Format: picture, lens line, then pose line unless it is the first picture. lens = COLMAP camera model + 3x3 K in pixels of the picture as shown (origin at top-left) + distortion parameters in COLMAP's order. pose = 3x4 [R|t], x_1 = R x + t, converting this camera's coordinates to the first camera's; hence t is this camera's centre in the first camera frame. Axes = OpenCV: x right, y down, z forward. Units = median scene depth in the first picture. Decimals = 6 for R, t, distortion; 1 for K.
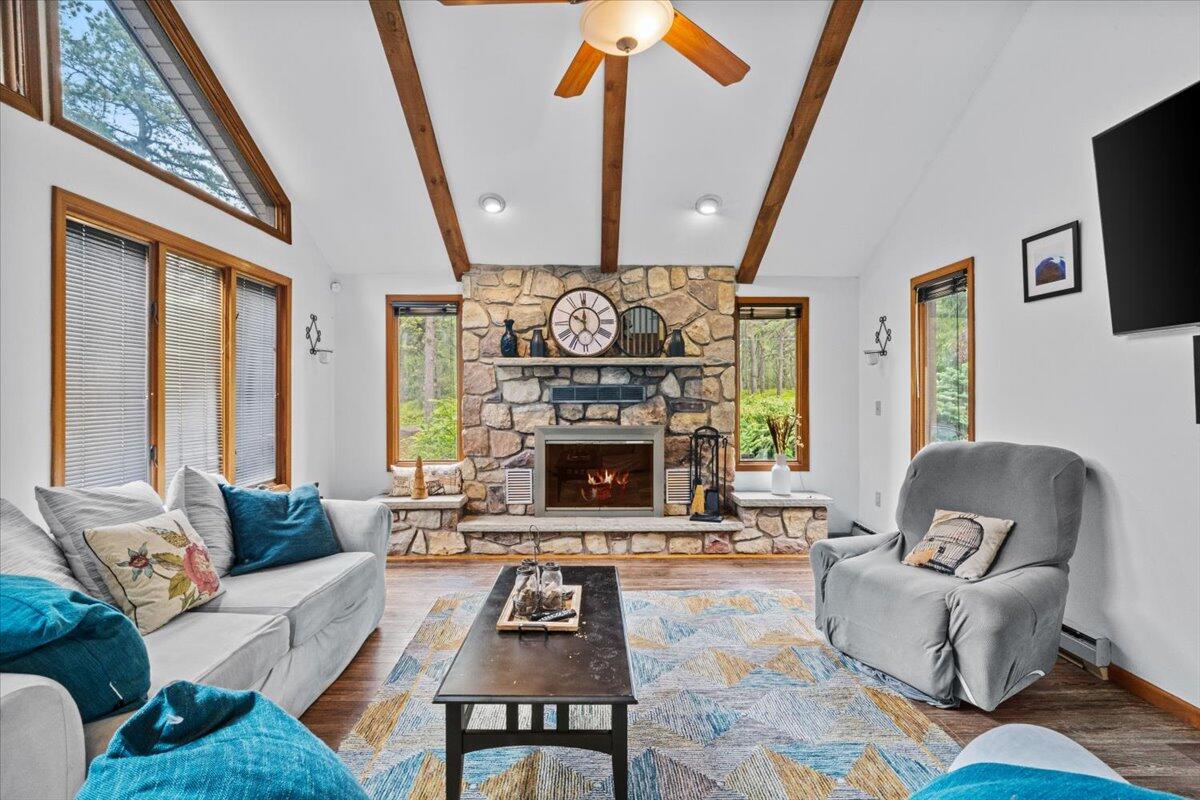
lens RADIAL K [[569.8, 0, 598.5], [0, 569.8, 392.3], [0, 0, 1]] dist [-0.004029, -0.000497]
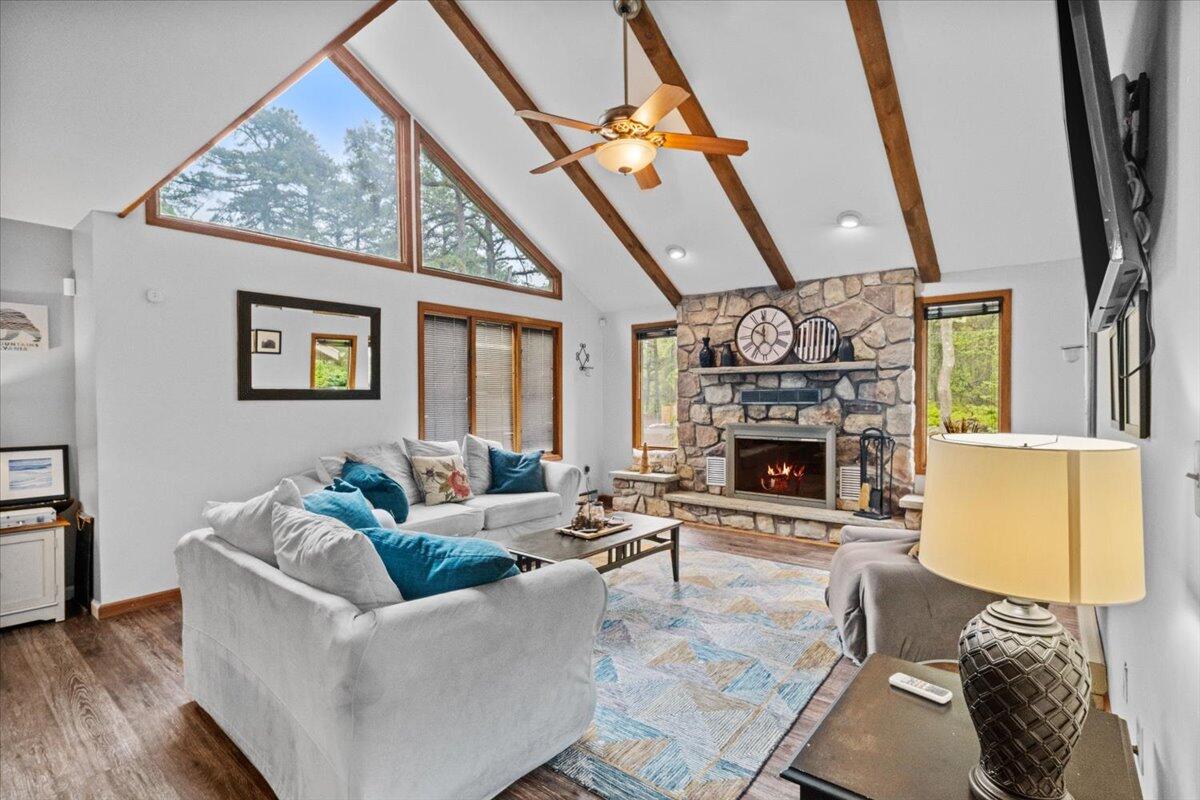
lens RADIAL K [[569.8, 0, 603.2], [0, 569.8, 402.0], [0, 0, 1]] dist [-0.004029, -0.000497]
pose [[0.772536, 0.003773, -0.634960, 0.458660], [0.004181, 0.999930, 0.011029, -0.000219], [0.634957, -0.011176, 0.772467, -0.111732]]
